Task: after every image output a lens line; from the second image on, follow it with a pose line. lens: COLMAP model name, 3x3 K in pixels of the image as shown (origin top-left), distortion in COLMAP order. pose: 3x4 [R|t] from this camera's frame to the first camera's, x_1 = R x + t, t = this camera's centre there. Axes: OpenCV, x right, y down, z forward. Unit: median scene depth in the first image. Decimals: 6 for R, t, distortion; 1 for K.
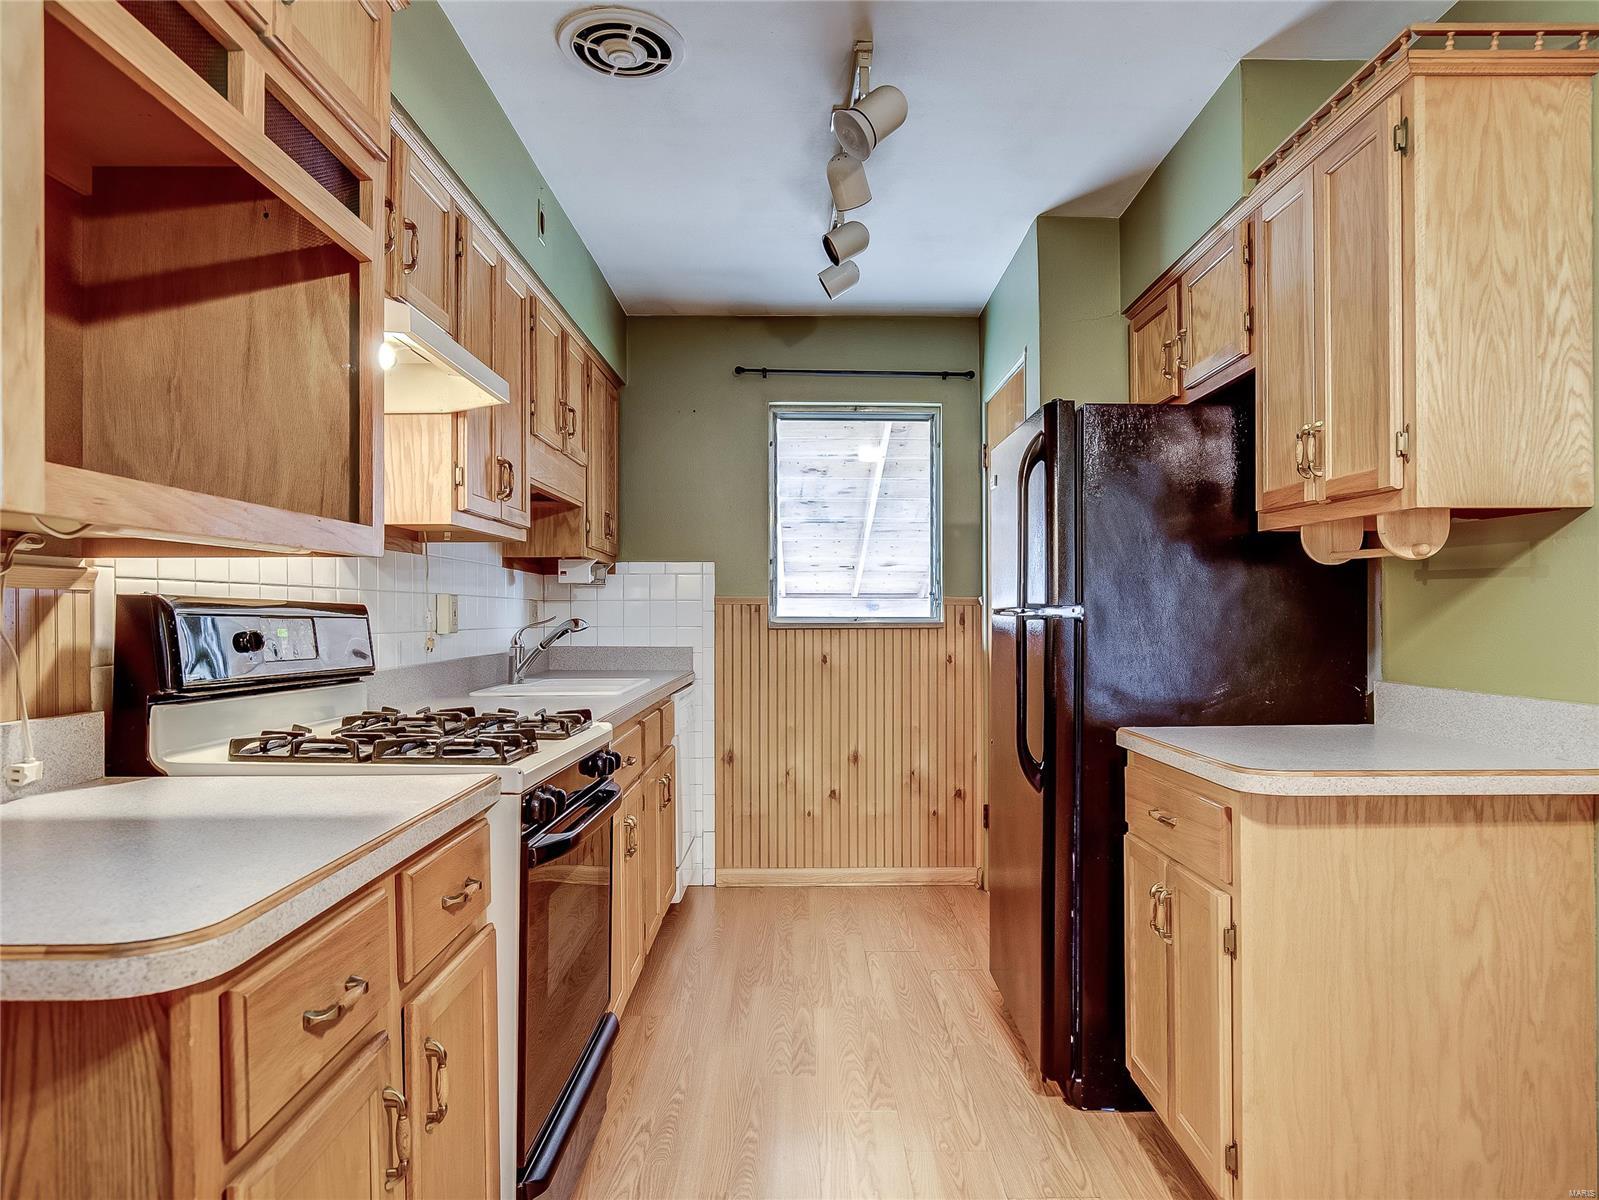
lens RADIAL K [[1016.2, 0, 809.0], [0, 1016.2, 608.5], [0, 0, 1]] dist [-0.015077, -0.006235]
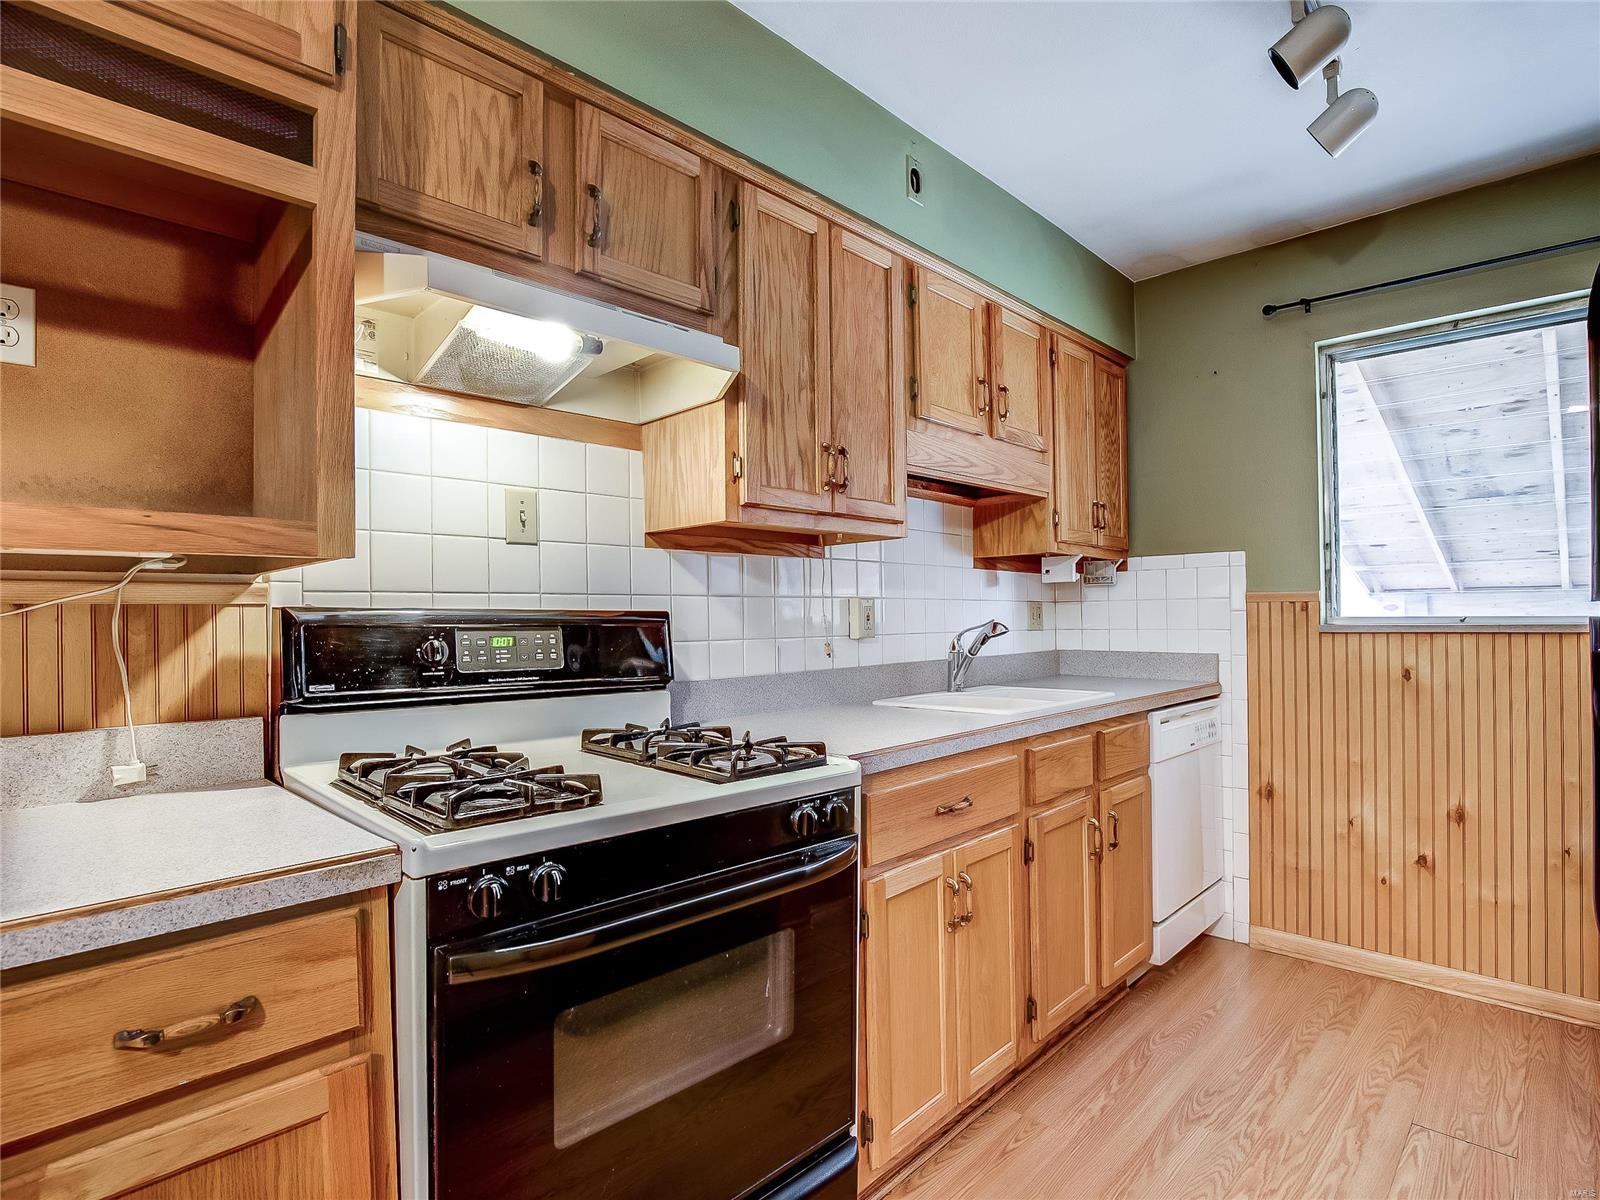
lens RADIAL K [[824.1, 0, 822.9], [0, 824.1, 610.6], [0, 0, 1]] dist [-0.034741, 0.007742]
pose [[0.719885, -0.011849, -0.693992, 0.120303], [0.013417, 0.999905, -0.003155, -0.000075], [0.693963, -0.007041, 0.719976, 0.292496]]
